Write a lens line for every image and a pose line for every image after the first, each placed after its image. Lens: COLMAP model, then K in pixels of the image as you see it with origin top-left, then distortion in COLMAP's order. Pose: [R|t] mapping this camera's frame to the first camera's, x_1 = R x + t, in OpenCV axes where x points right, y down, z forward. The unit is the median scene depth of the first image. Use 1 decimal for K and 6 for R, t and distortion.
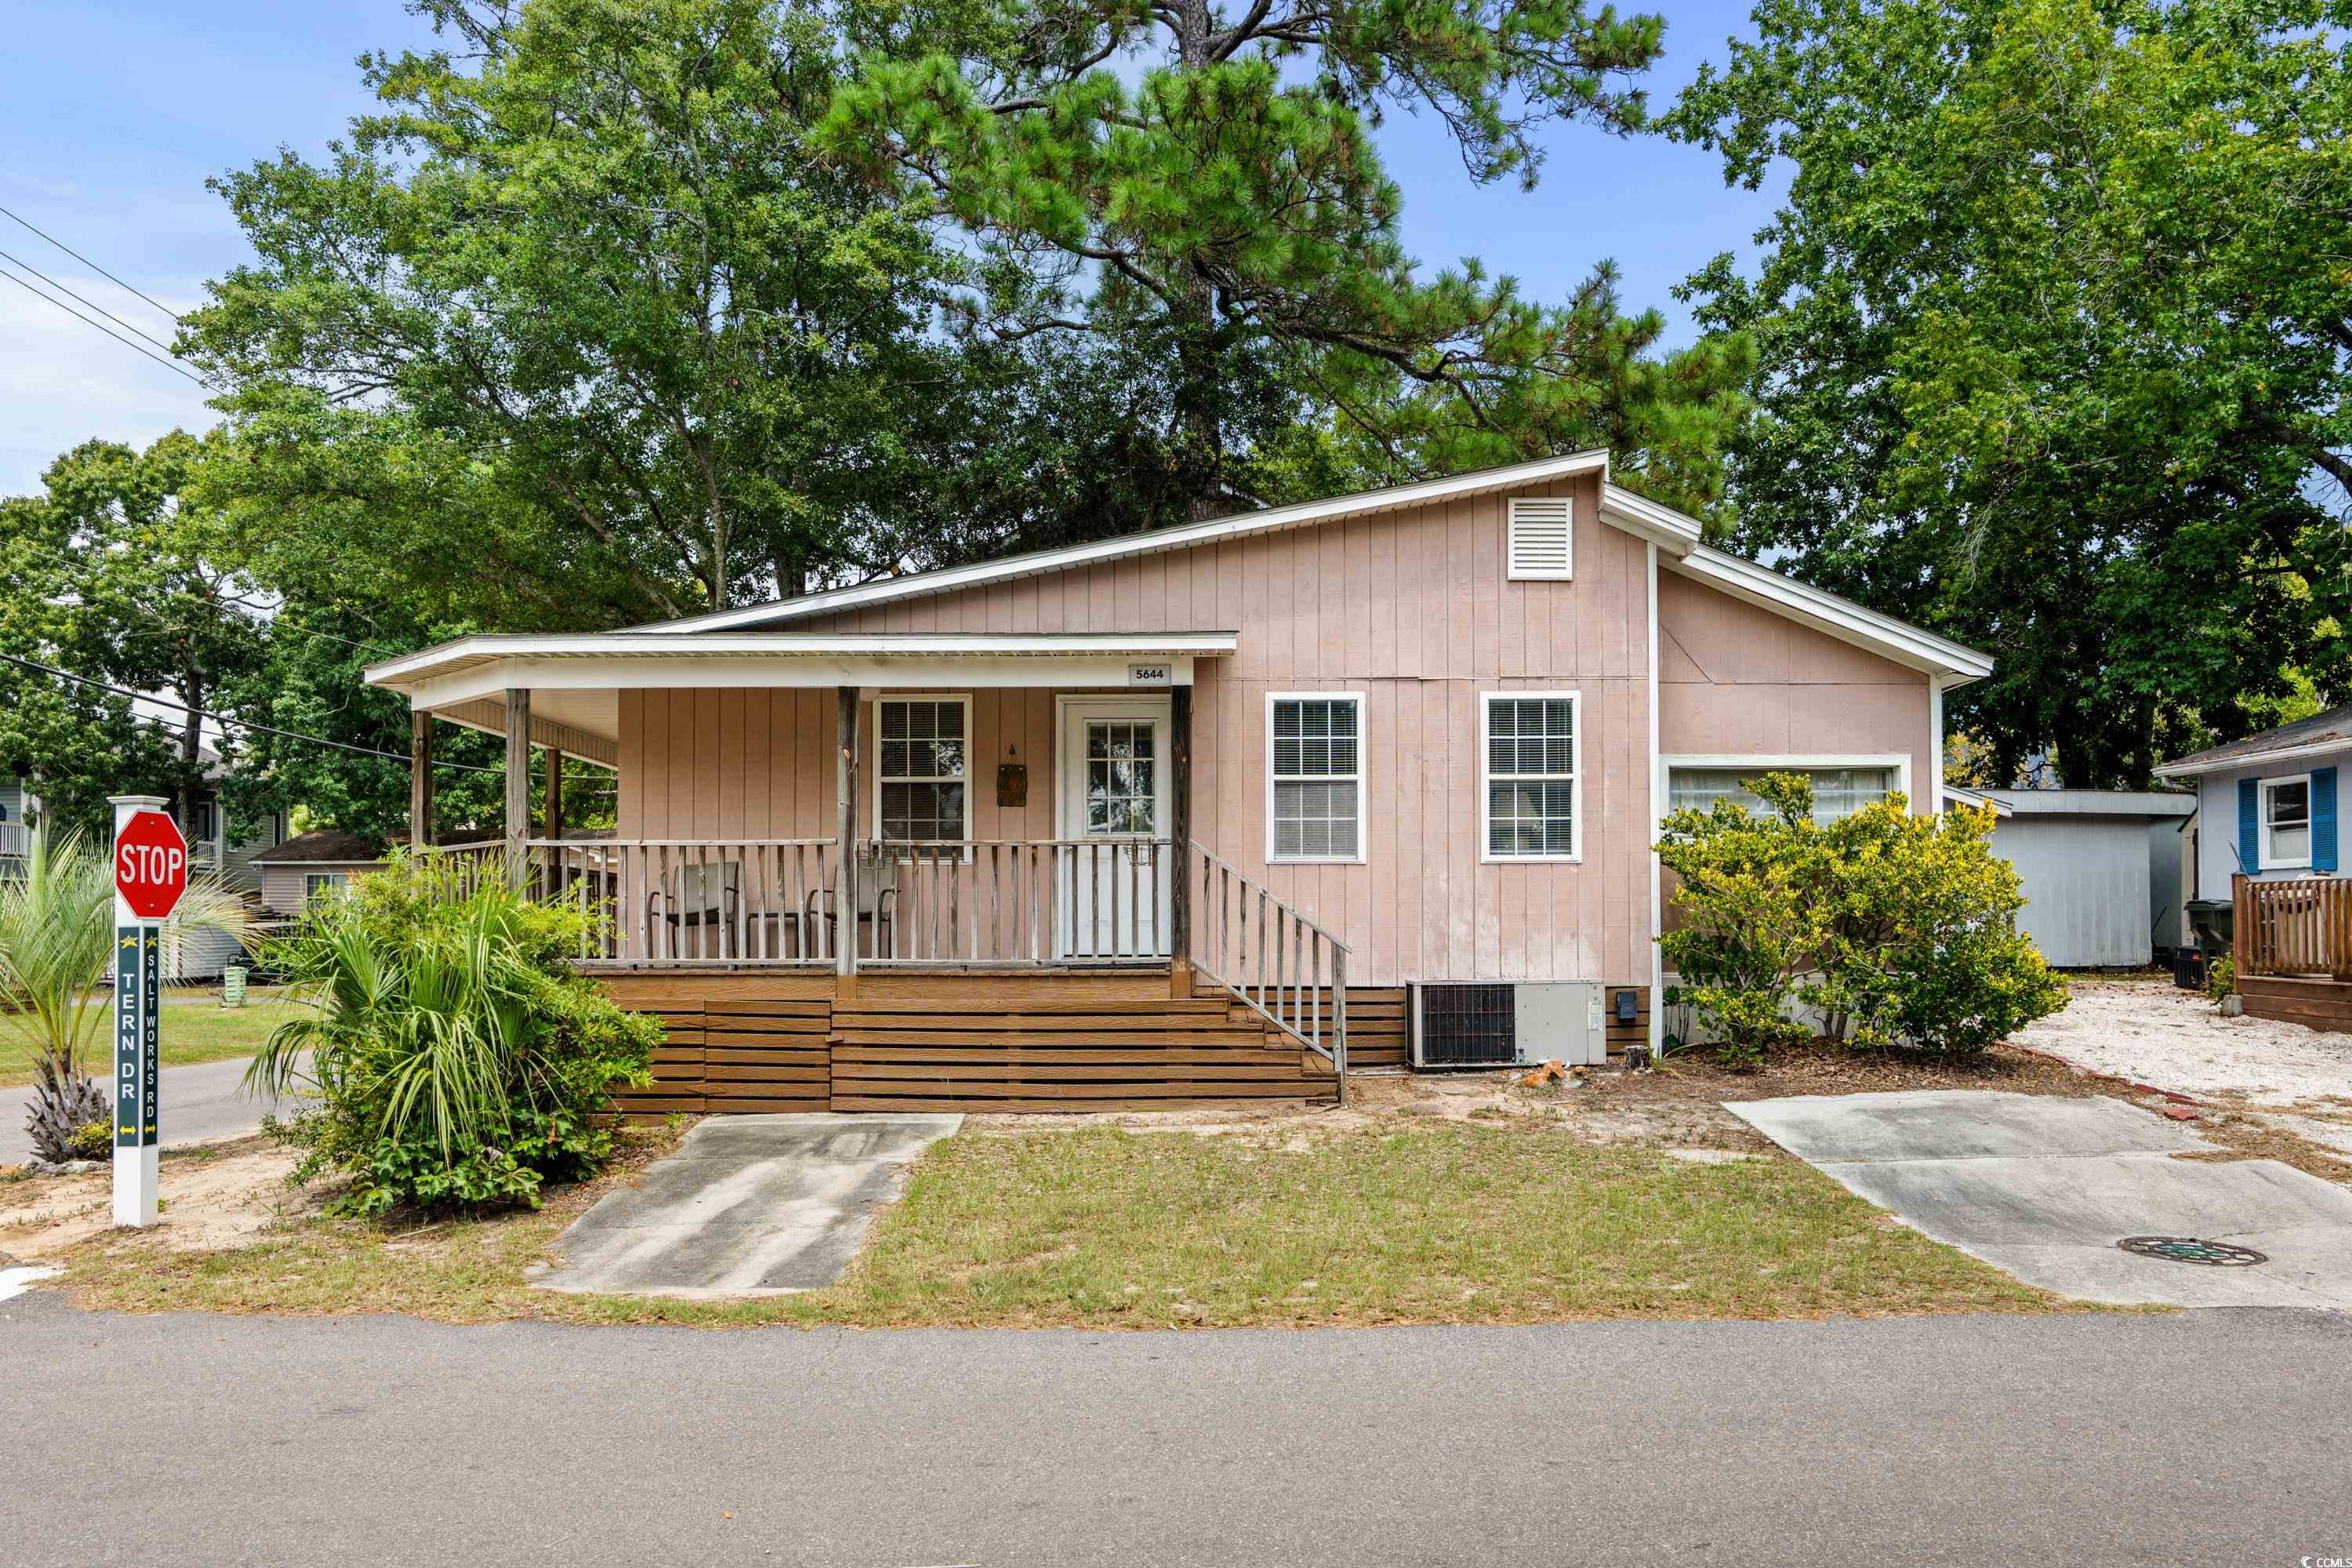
lens RADIAL K [[1646.3, 0, 1179.1], [0, 1646.3, 908.7], [0, 0, 1]] dist [0.012562, 0.003919]
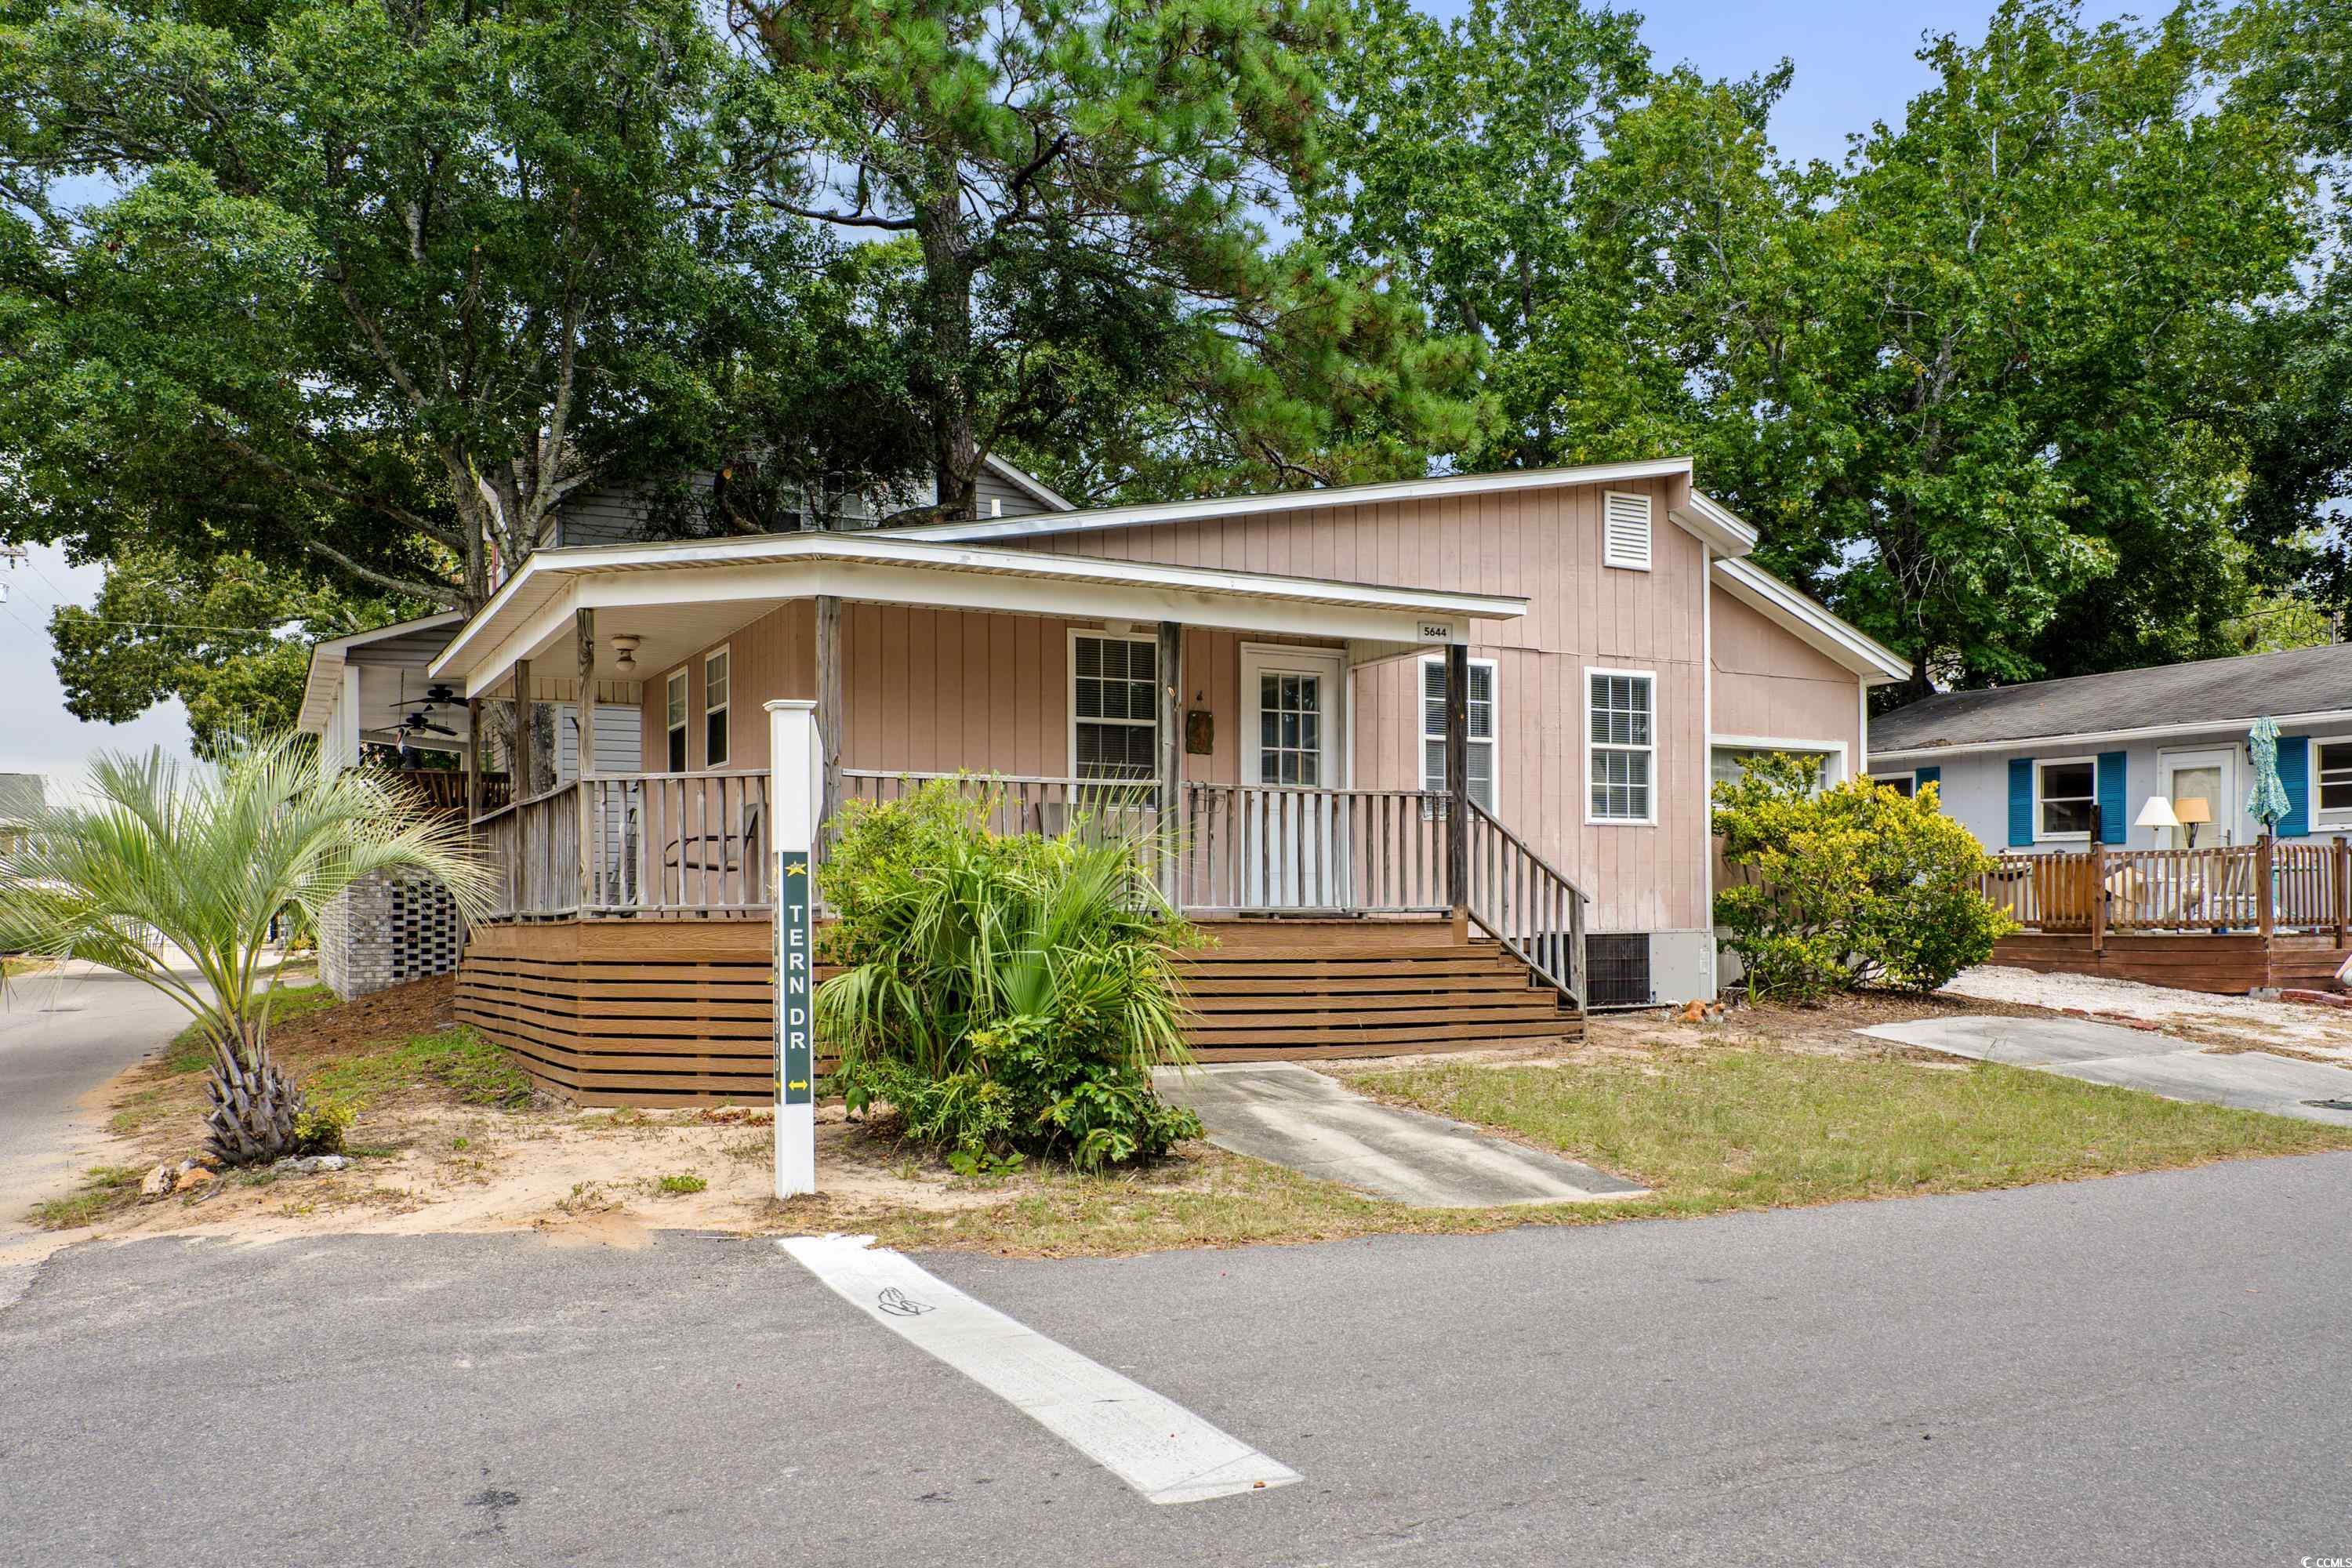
lens RADIAL K [[1888.8, 0, 1174.4], [0, 1888.8, 914.7], [0, 0, 1]] dist [0.007481, 0.002331]
pose [[0.884760, 0.002205, 0.466041, -0.640882], [-0.006576, 0.999948, 0.007753, 0.024372], [-0.466000, -0.009924, 0.884729, 0.020932]]
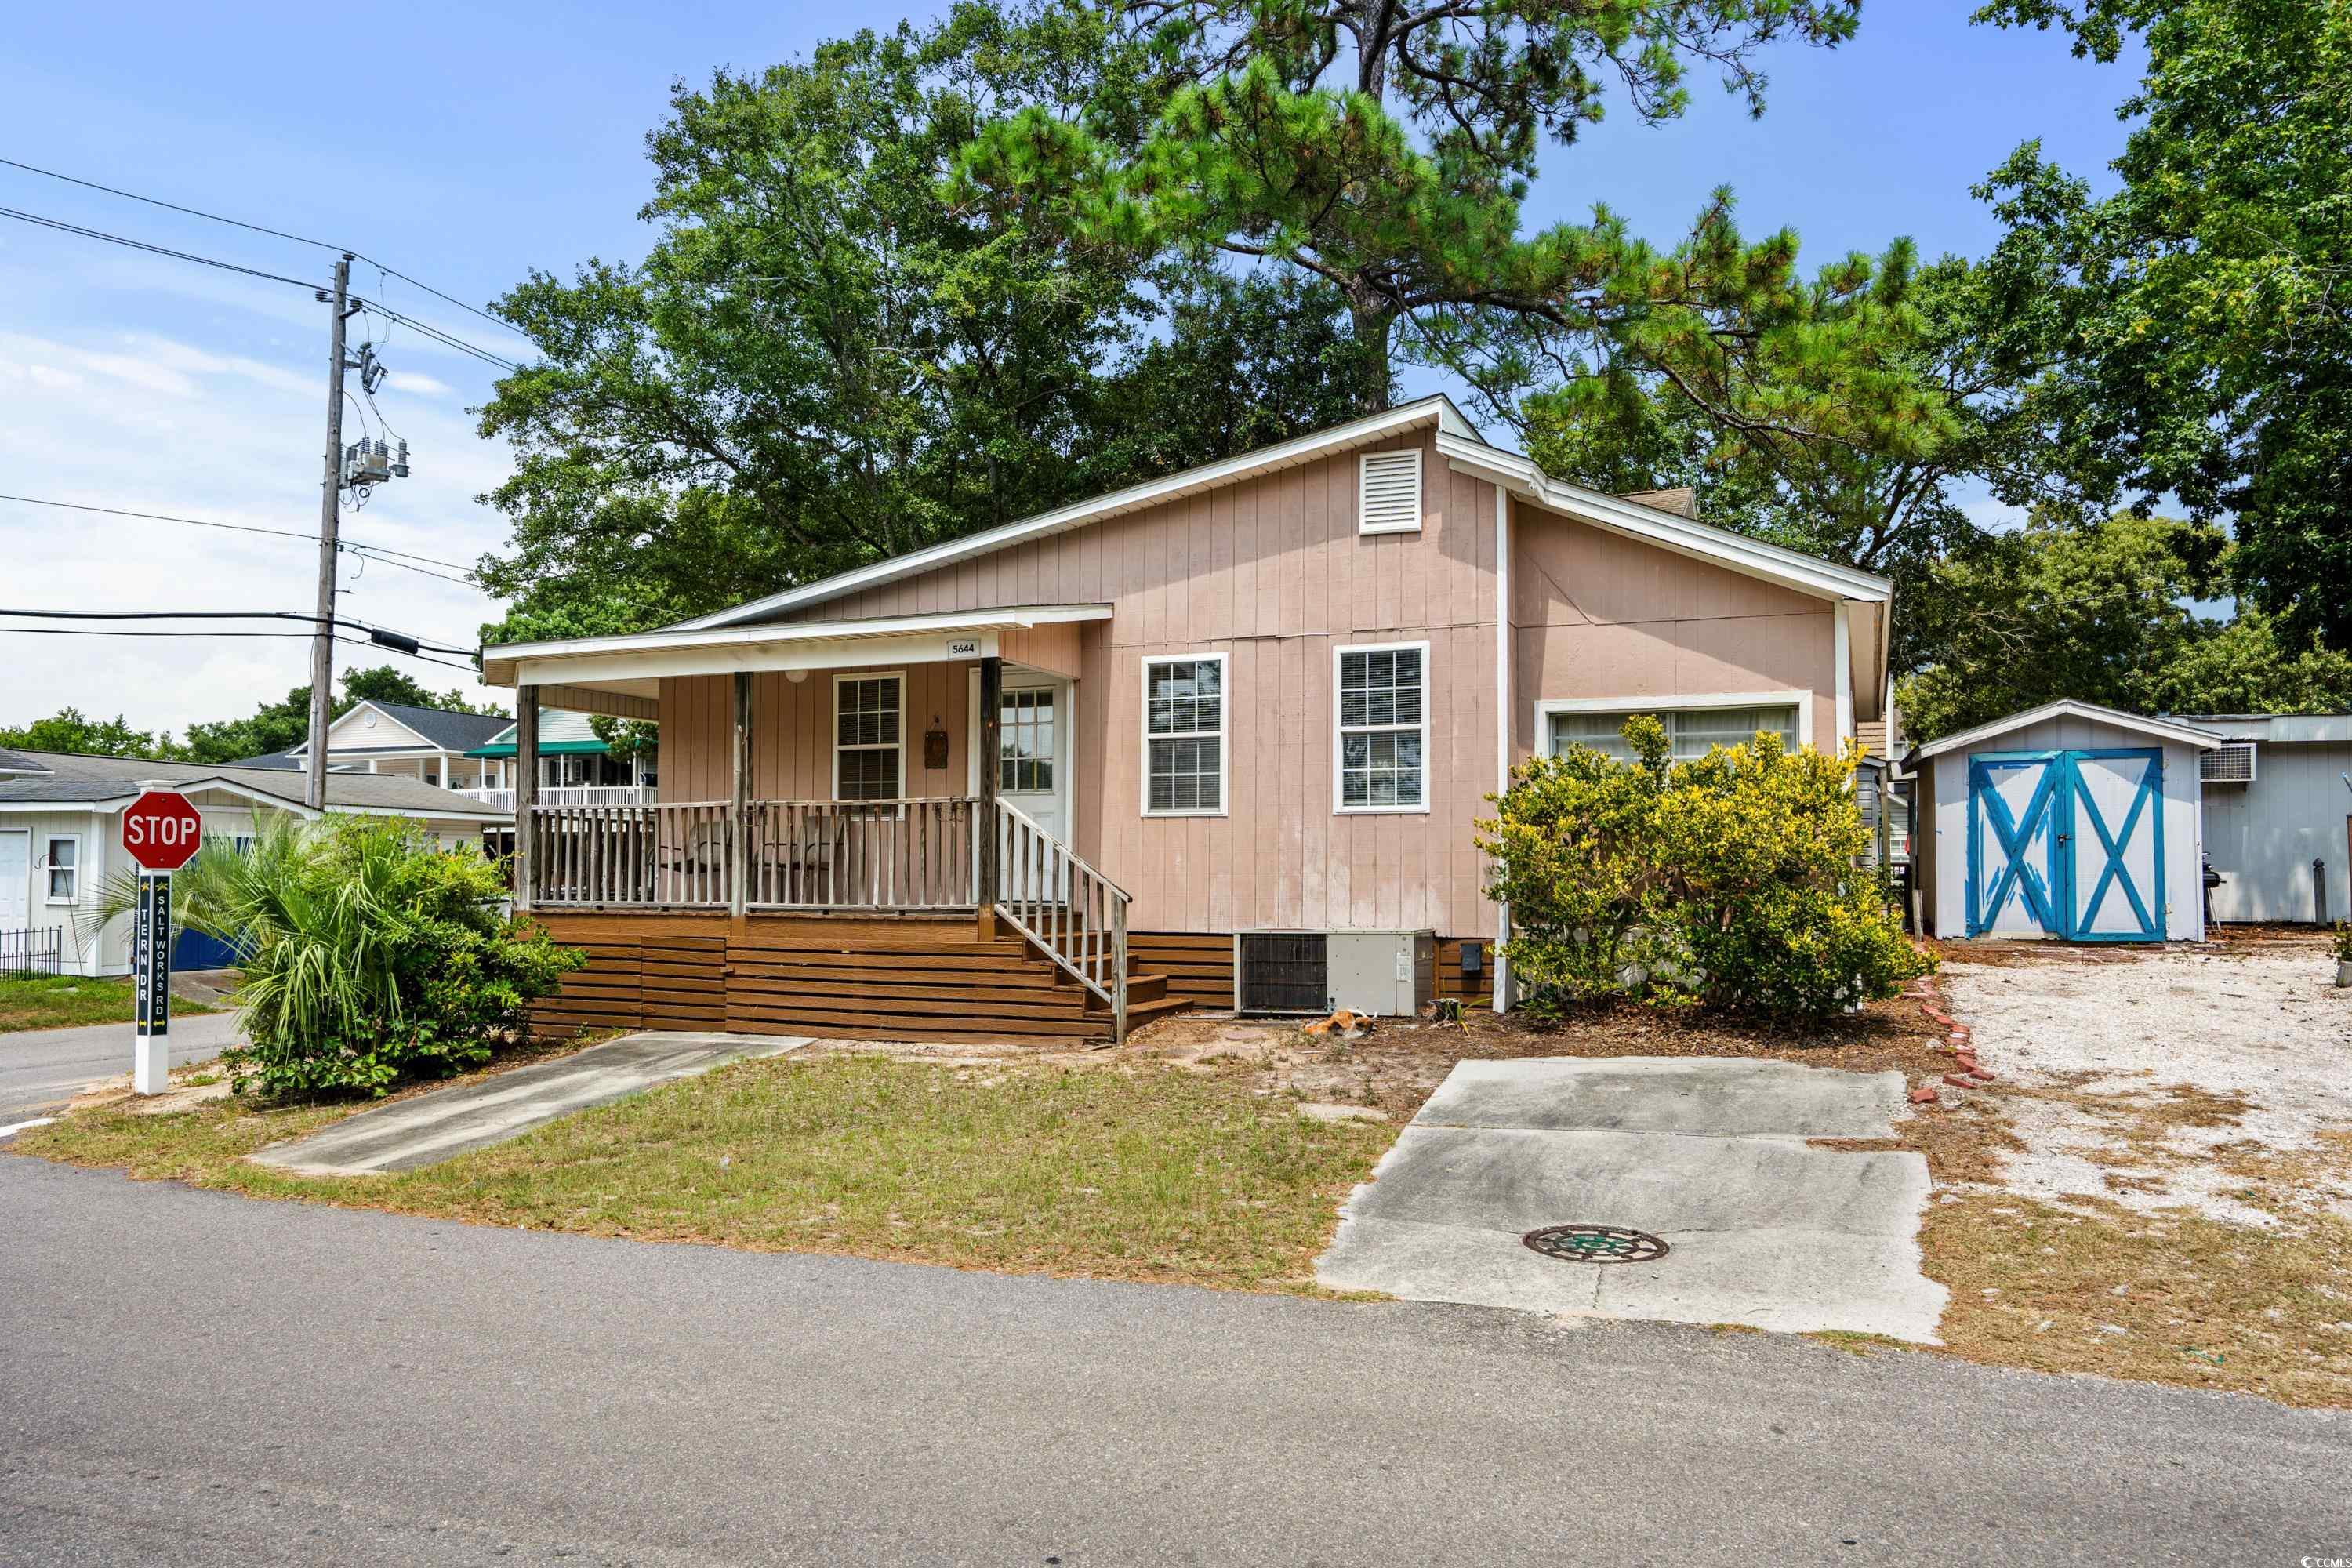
lens RADIAL K [[1521.5, 0, 1173.4], [0, 1521.5, 825.2], [0, 0, 1]] dist [-0.008345, 0.034637]
pose [[0.931728, -0.008753, -0.363052, 0.433922], [0.002550, 0.999843, -0.017562, -0.004542], [0.363149, 0.015437, 0.931603, 0.088108]]
